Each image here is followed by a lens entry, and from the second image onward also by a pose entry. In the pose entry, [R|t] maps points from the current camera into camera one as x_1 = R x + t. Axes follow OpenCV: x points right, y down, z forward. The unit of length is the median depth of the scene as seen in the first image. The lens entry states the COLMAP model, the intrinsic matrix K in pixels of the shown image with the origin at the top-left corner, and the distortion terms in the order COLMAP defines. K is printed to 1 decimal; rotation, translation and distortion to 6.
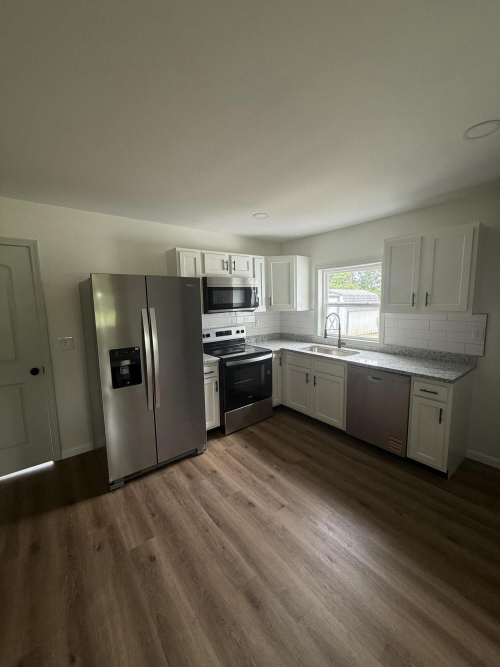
lens RADIAL K [[266.6, 0, 250.0], [0, 266.6, 333.5], [0, 0, 1]] dist [0.000872, -0.000081]
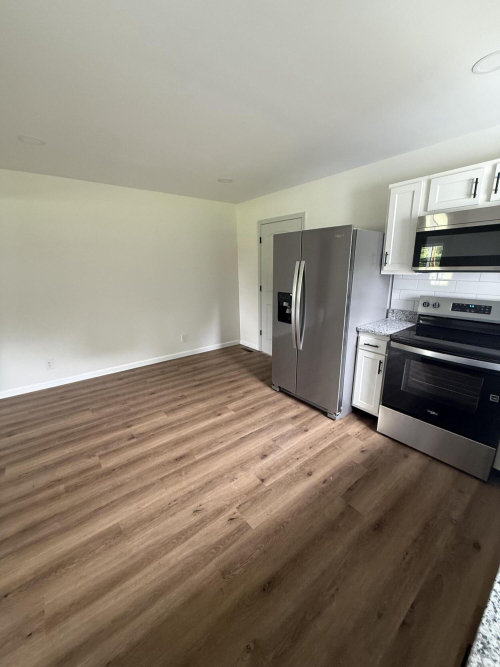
lens RADIAL K [[266.6, 0, 250.0], [0, 266.6, 333.5], [0, 0, 1]] dist [0.000872, -0.000081]
pose [[-0.001422, 0.275742, -0.961231, 0.806701], [-0.115904, 0.954708, 0.274042, -0.086730], [0.993259, 0.111800, 0.030602, 0.799021]]
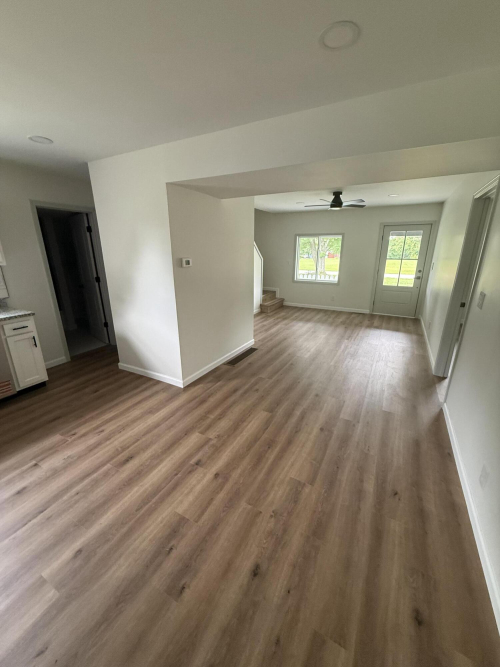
lens RADIAL K [[266.6, 0, 250.0], [0, 266.6, 333.5], [0, 0, 1]] dist [0.000872, -0.000081]
pose [[-0.395682, -0.261311, 0.880427, -0.870342], [0.124536, 0.934545, 0.333342, -0.042812], [-0.909905, 0.241542, -0.337240, 0.446621]]
